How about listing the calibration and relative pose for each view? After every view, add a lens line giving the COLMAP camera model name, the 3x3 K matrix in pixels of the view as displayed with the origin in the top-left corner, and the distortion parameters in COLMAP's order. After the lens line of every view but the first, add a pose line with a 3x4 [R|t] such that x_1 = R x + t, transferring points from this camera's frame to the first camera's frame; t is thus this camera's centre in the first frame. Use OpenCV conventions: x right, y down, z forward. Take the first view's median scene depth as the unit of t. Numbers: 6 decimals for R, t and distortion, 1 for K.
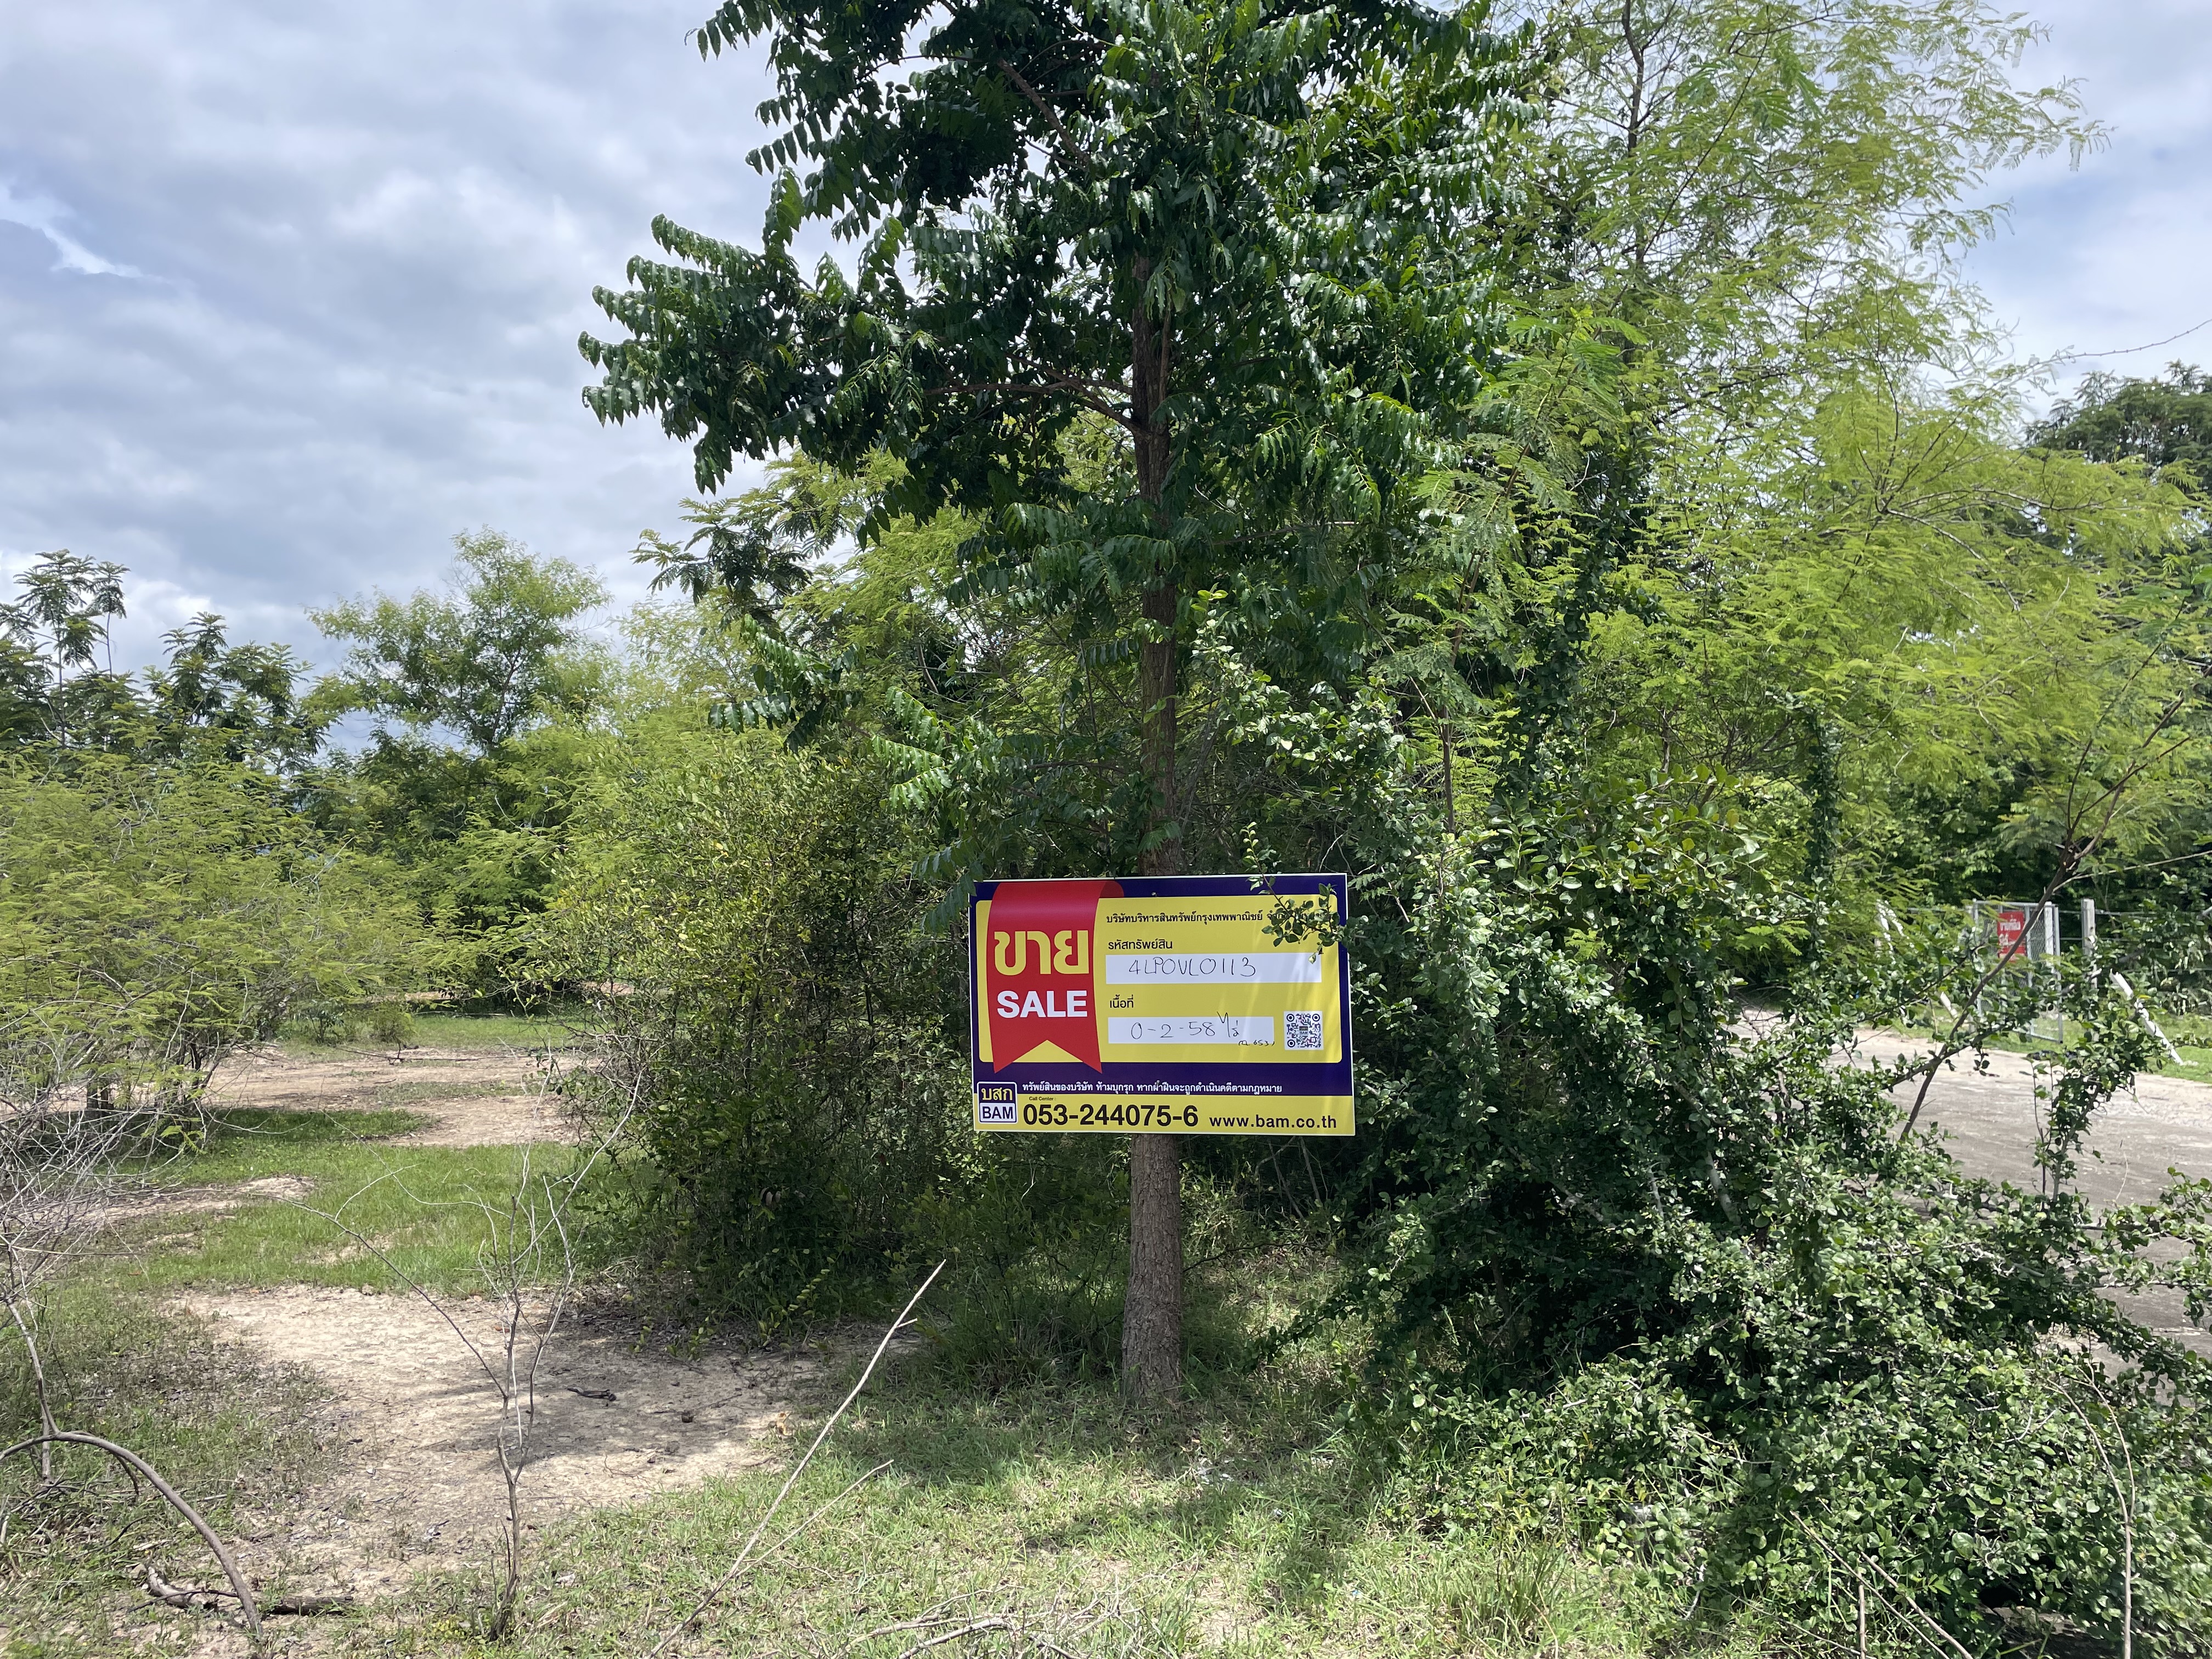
lens RADIAL K [[1678.0, 0, 1079.1], [0, 1678.0, 814.8], [0, 0, 1]] dist [0.061711, -0.044492]
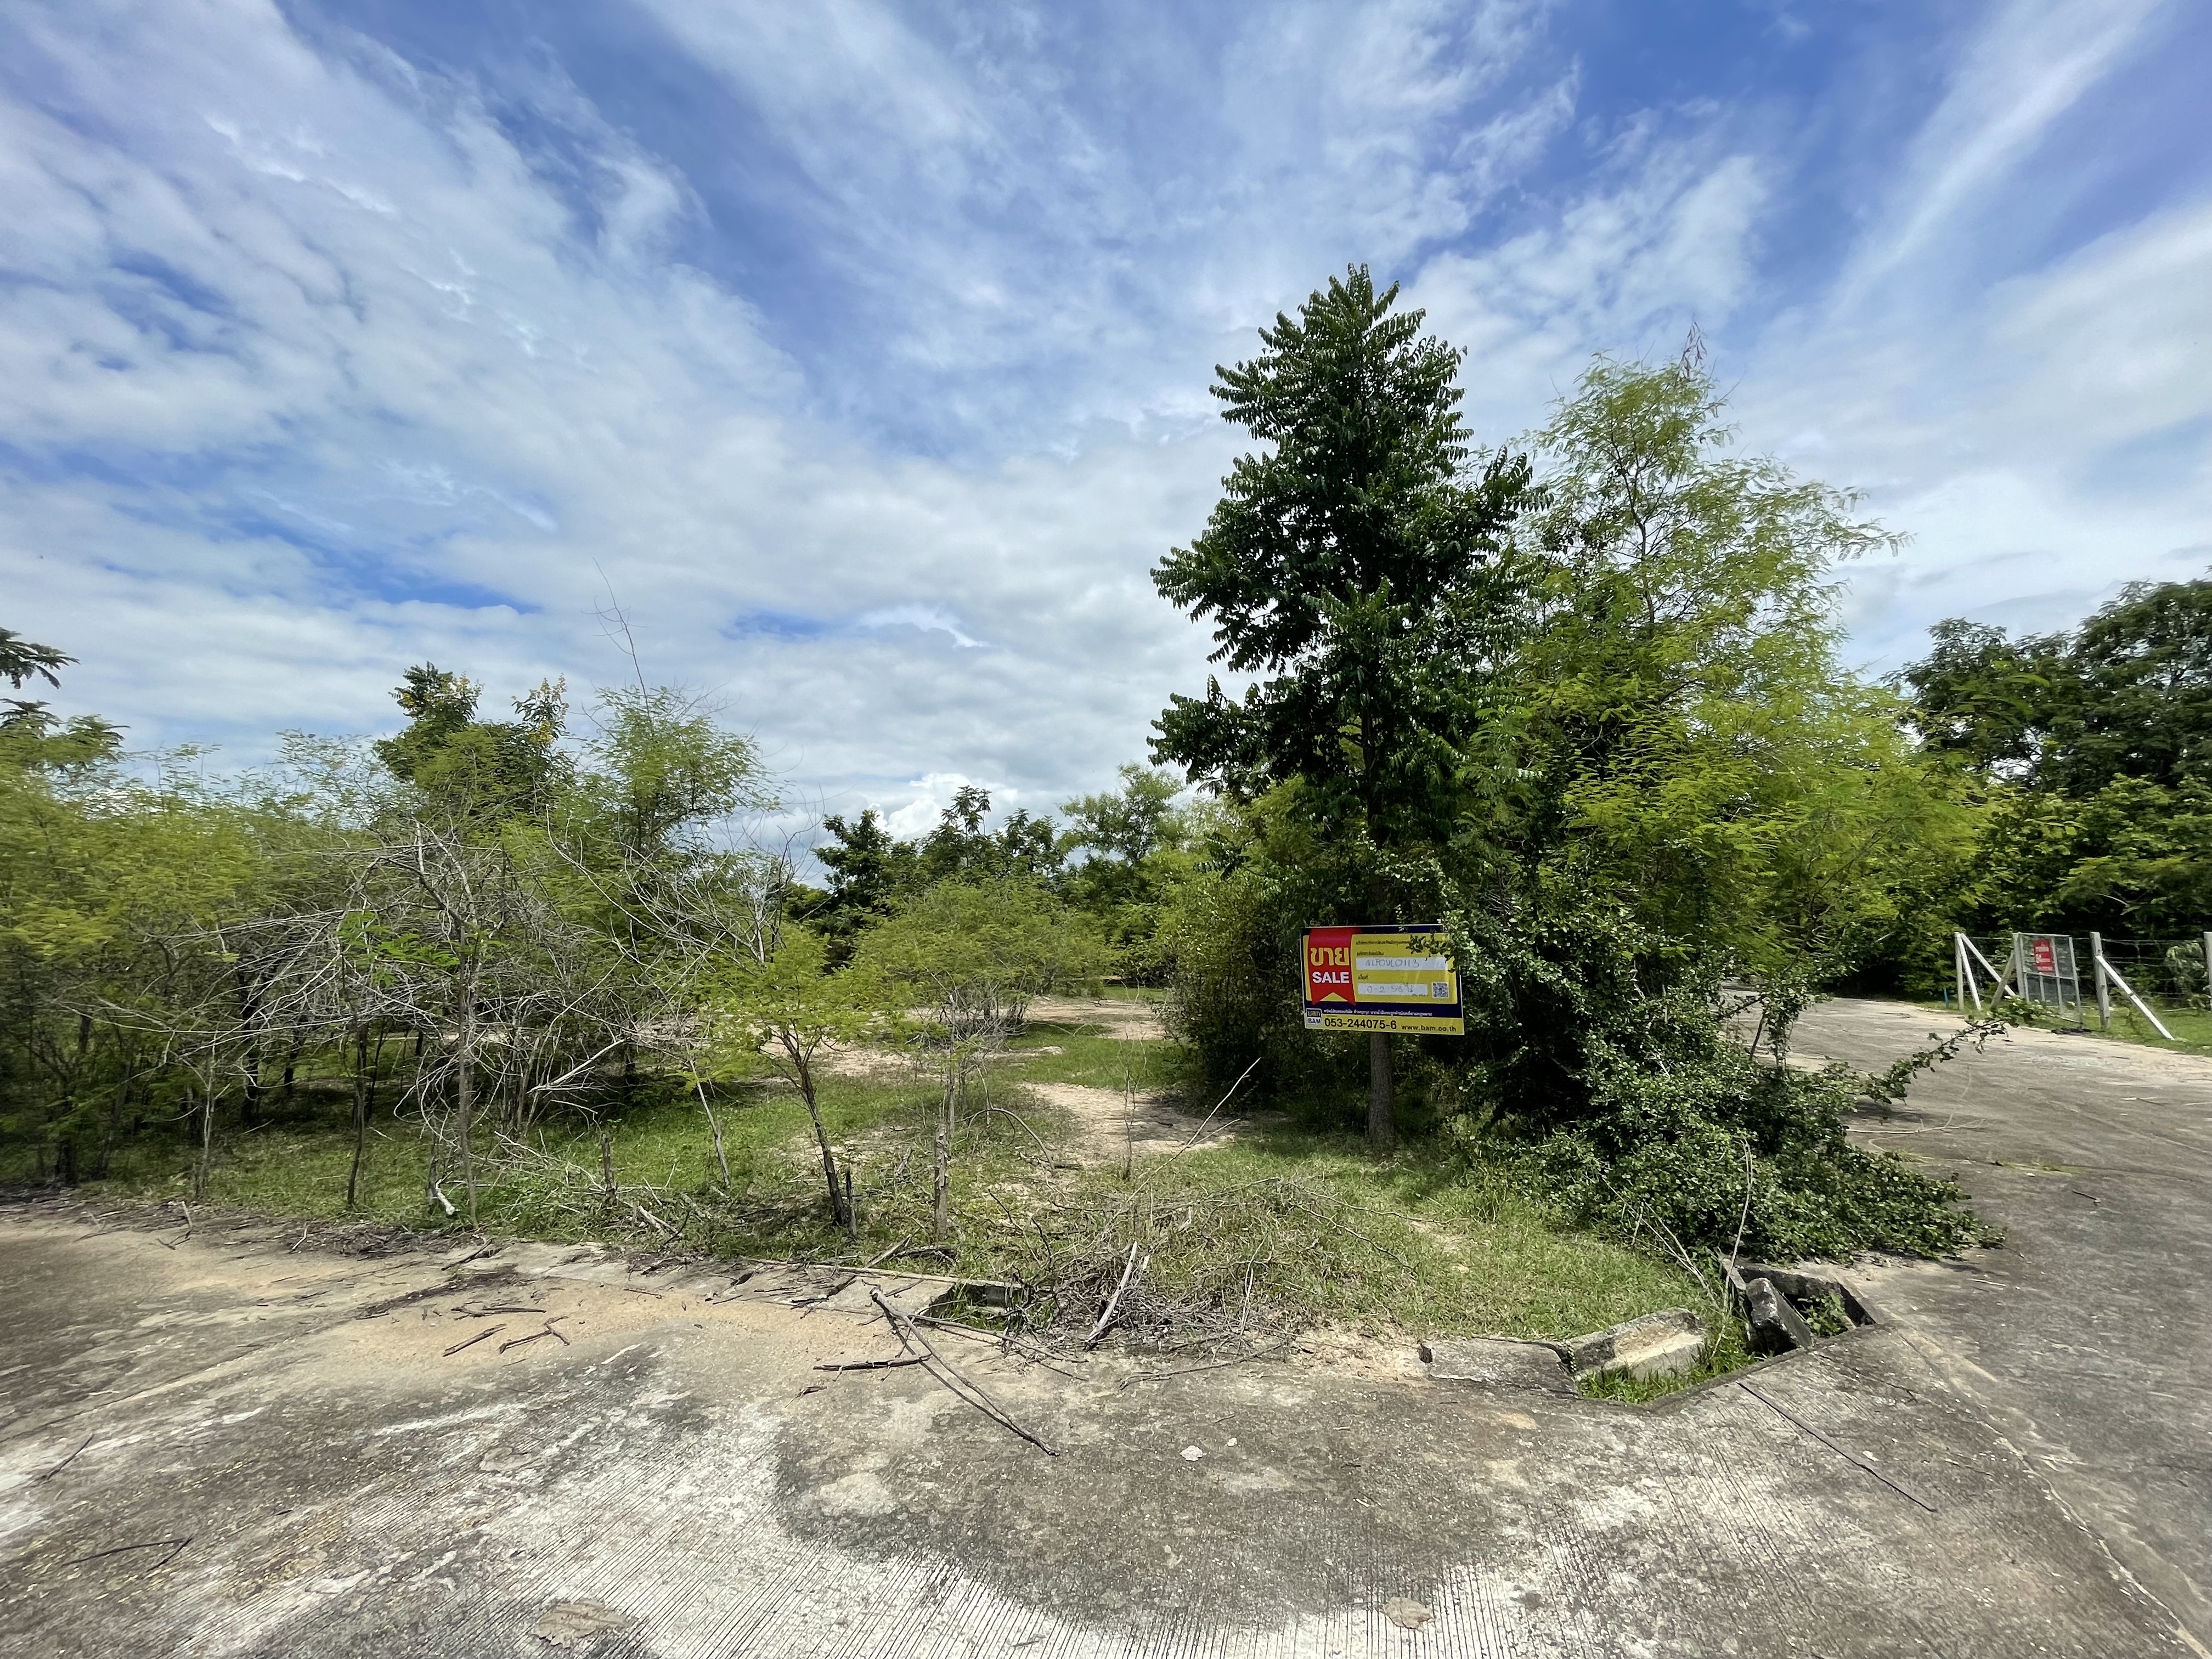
lens RADIAL K [[894.5, 0, 1105.2], [0, 894.5, 825.1], [0, 0, 1]] dist [-0.004985, 0.000629]
pose [[0.930307, -0.042612, -0.364299, 0.114137], [0.017678, 0.997283, -0.071509, -0.016508], [0.366356, 0.060085, 0.928533, -0.260925]]
